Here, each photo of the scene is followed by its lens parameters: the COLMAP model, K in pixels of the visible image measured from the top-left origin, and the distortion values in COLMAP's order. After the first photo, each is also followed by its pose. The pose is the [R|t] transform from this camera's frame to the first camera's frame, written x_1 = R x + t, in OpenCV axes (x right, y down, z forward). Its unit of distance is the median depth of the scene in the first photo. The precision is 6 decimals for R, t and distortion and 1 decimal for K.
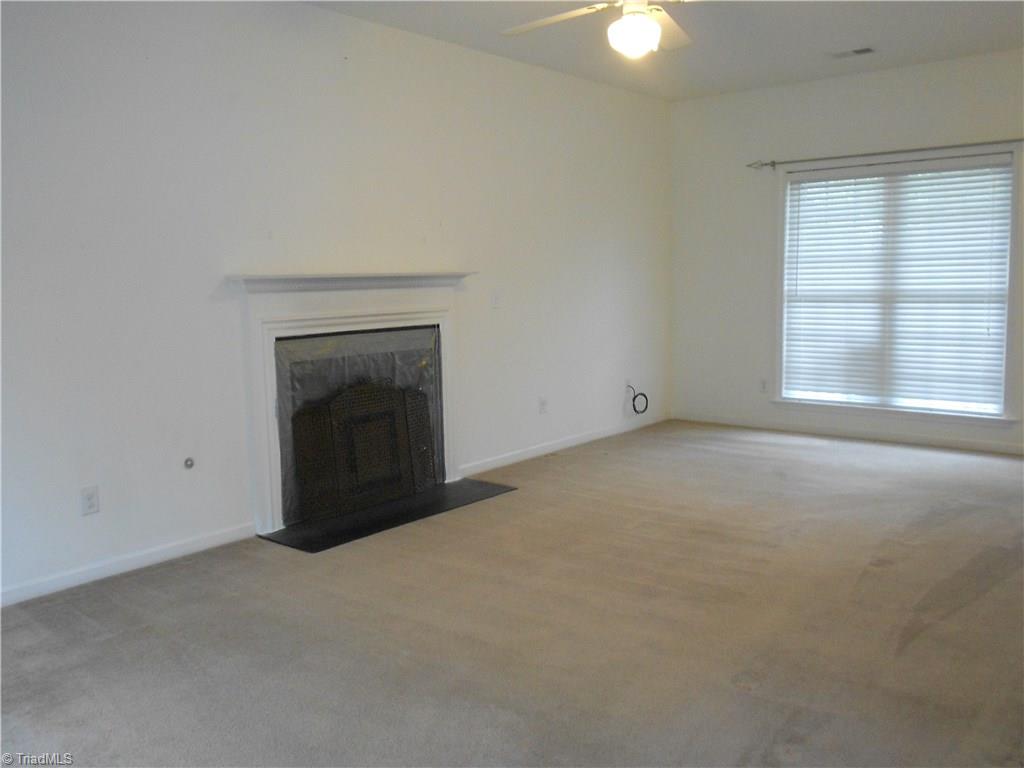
lens RADIAL K [[869.8, 0, 507.3], [0, 869.8, 365.9], [0, 0, 1]] dist [0.059503, -0.000818]
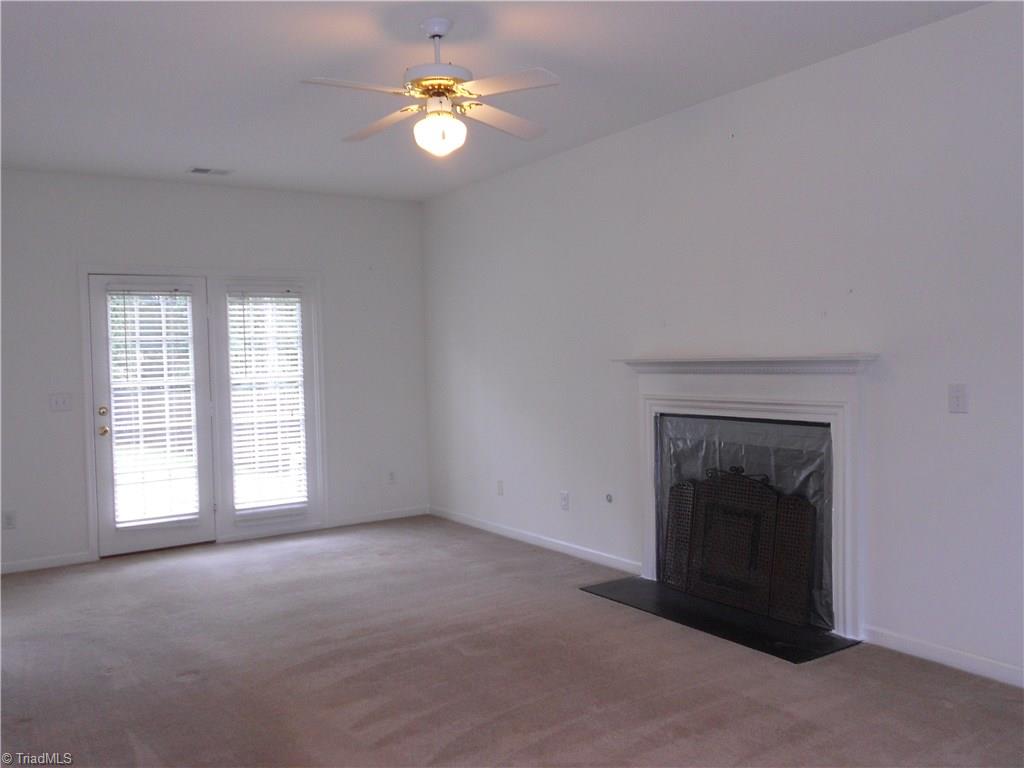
lens RADIAL K [[887.9, 0, 512.0], [0, 887.9, 384.0], [0, 0, 1]] dist [0.004261, 0.000290]
pose [[-0.277878, 0.055609, -0.959005, 0.803057], [-0.076497, 0.993872, 0.079796, -0.132084], [0.957566, 0.095534, -0.271921, 1.009909]]
